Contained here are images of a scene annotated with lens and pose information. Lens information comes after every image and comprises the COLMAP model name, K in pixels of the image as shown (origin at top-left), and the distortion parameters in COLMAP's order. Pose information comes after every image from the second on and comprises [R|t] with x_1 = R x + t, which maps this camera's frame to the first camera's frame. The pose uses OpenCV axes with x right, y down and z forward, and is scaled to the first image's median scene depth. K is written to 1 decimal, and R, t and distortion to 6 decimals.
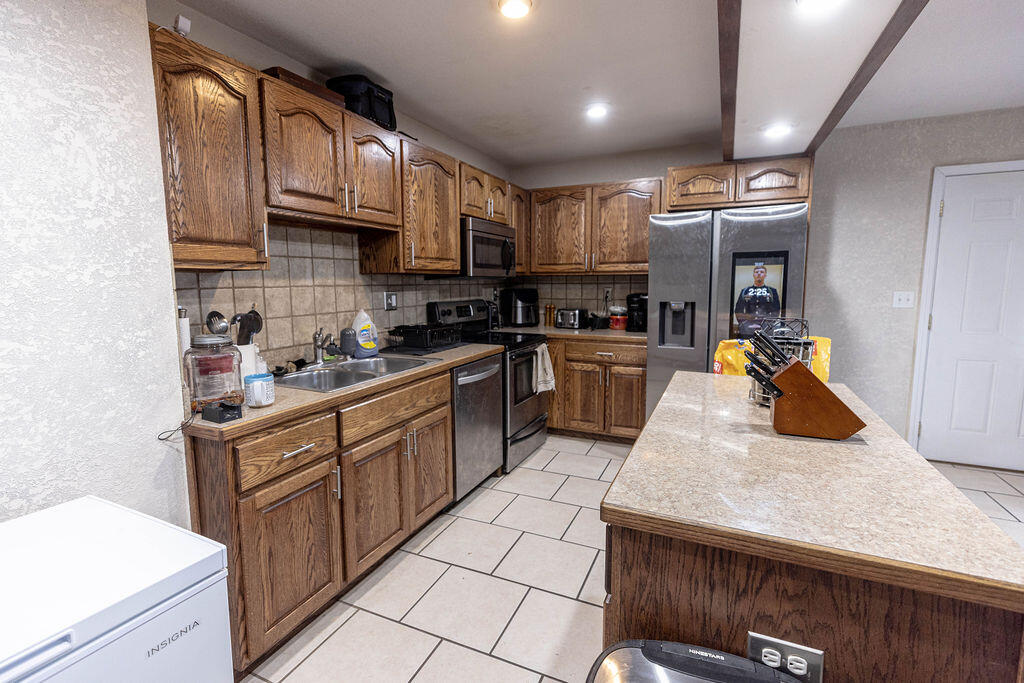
lens RADIAL K [[472.7, 0, 506.9], [0, 472.7, 336.9], [0, 0, 1]] dist [0.001677, 0.000752]
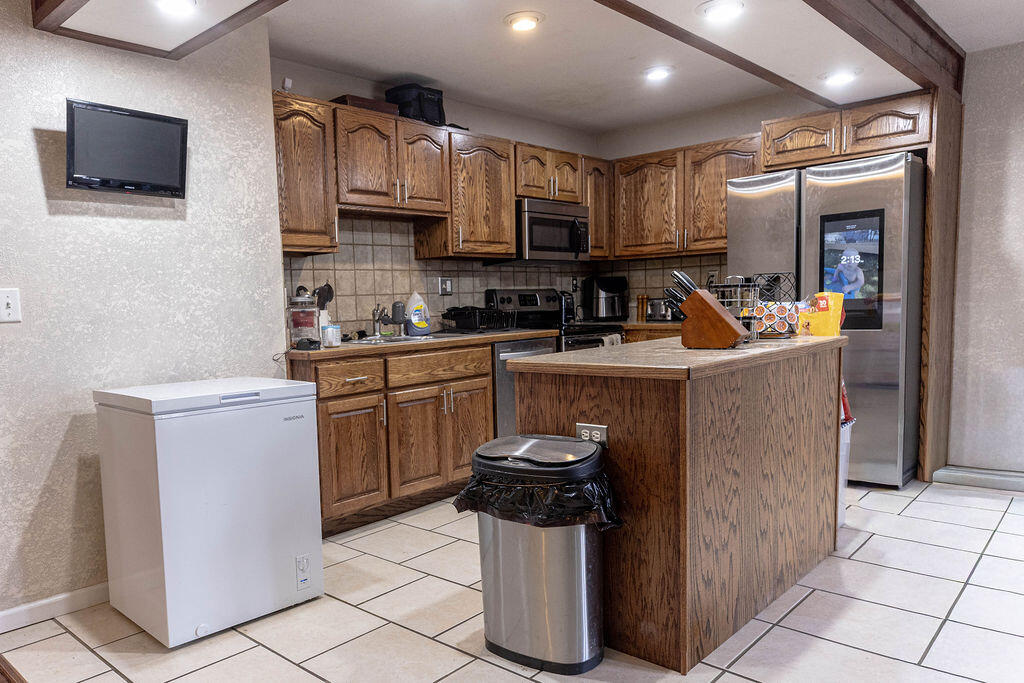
lens RADIAL K [[731.3, 0, 422.4], [0, 731.3, 377.3], [0, 0, 1]] dist [0.007010, 0.007307]
pose [[0.938186, 0.008354, -0.346032, 0.341104], [-0.011551, 0.999908, -0.007178, 0.176762], [0.345940, 0.010731, 0.938195, -0.665296]]
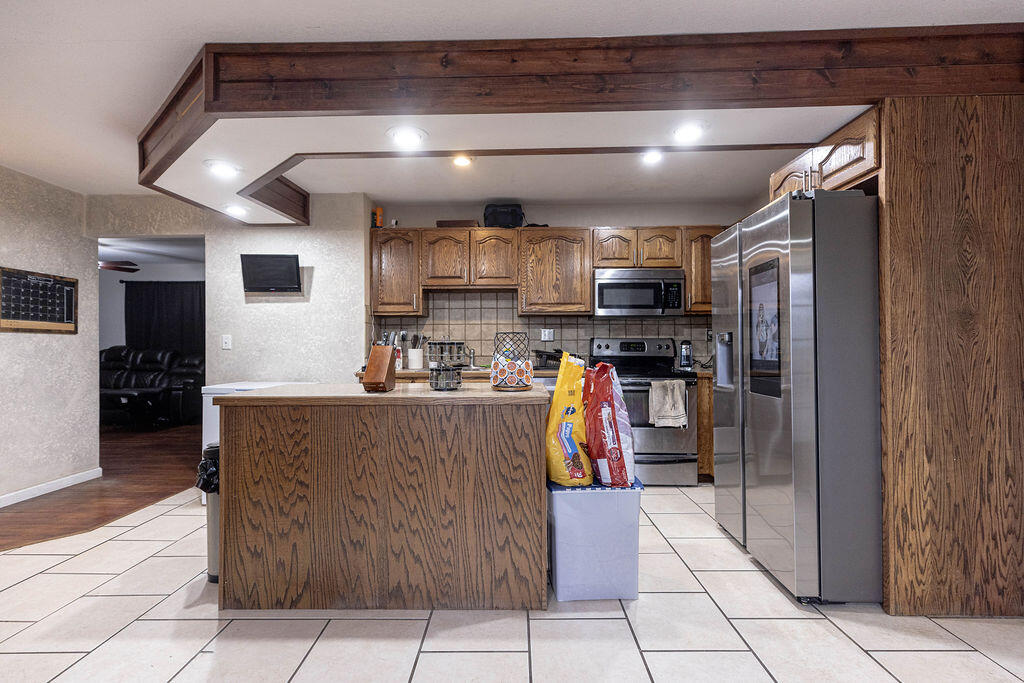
lens RADIAL K [[476.4, 0, 511.5], [0, 476.4, 343.9], [0, 0, 1]] dist [0.005090, -0.000635]
pose [[0.408241, 0.004220, -0.912864, 1.376706], [-0.107028, 0.993314, -0.043272, 0.034319], [0.906578, 0.115368, 0.405963, 0.414948]]
